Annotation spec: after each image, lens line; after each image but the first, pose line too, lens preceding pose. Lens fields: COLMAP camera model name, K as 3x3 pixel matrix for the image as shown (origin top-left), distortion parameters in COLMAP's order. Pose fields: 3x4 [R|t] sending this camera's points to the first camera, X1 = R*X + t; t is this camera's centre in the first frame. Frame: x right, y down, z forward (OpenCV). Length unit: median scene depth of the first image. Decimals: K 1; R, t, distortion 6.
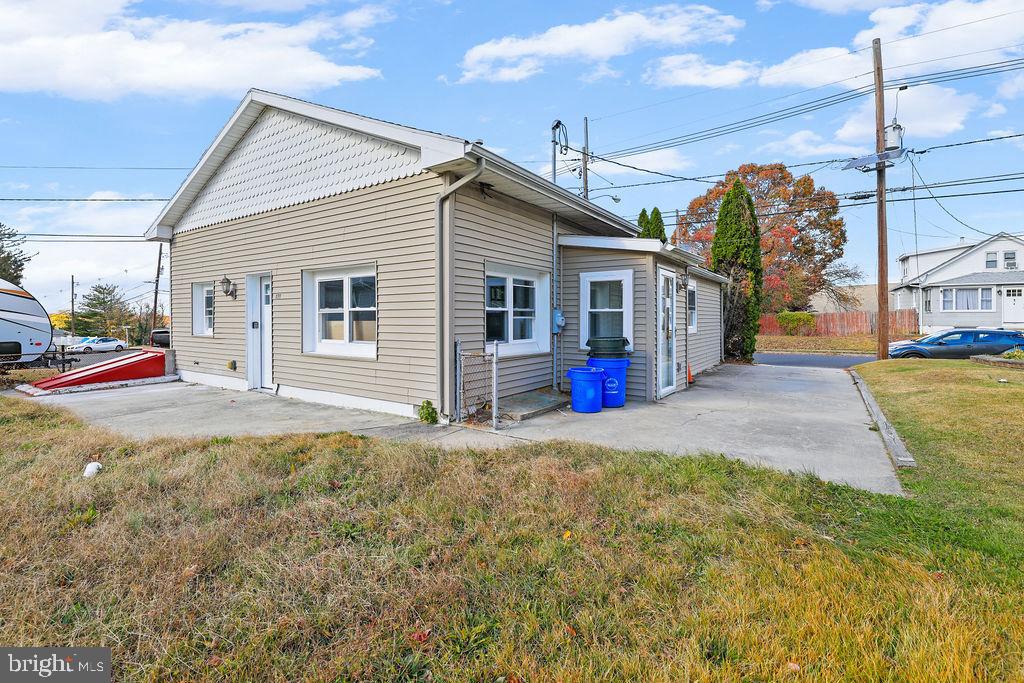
lens RADIAL K [[467.4, 0, 510.4], [0, 467.4, 311.4], [0, 0, 1]] dist [-0.003319, -0.000340]
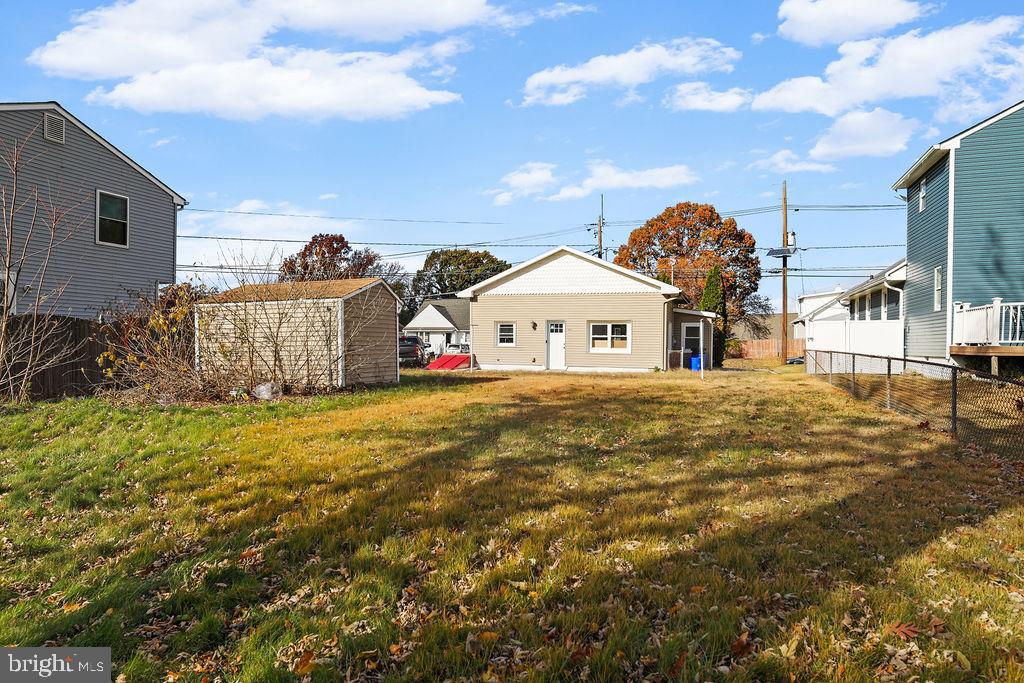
lens RADIAL K [[625.0, 0, 512.4], [0, 625.0, 344.1], [0, 0, 1]] dist [0.004414, 0.000335]
pose [[0.966916, 0.011929, 0.254817, -0.780124], [-0.016256, 0.999757, 0.014879, -0.000565], [-0.254577, -0.018529, 0.966875, -1.003488]]
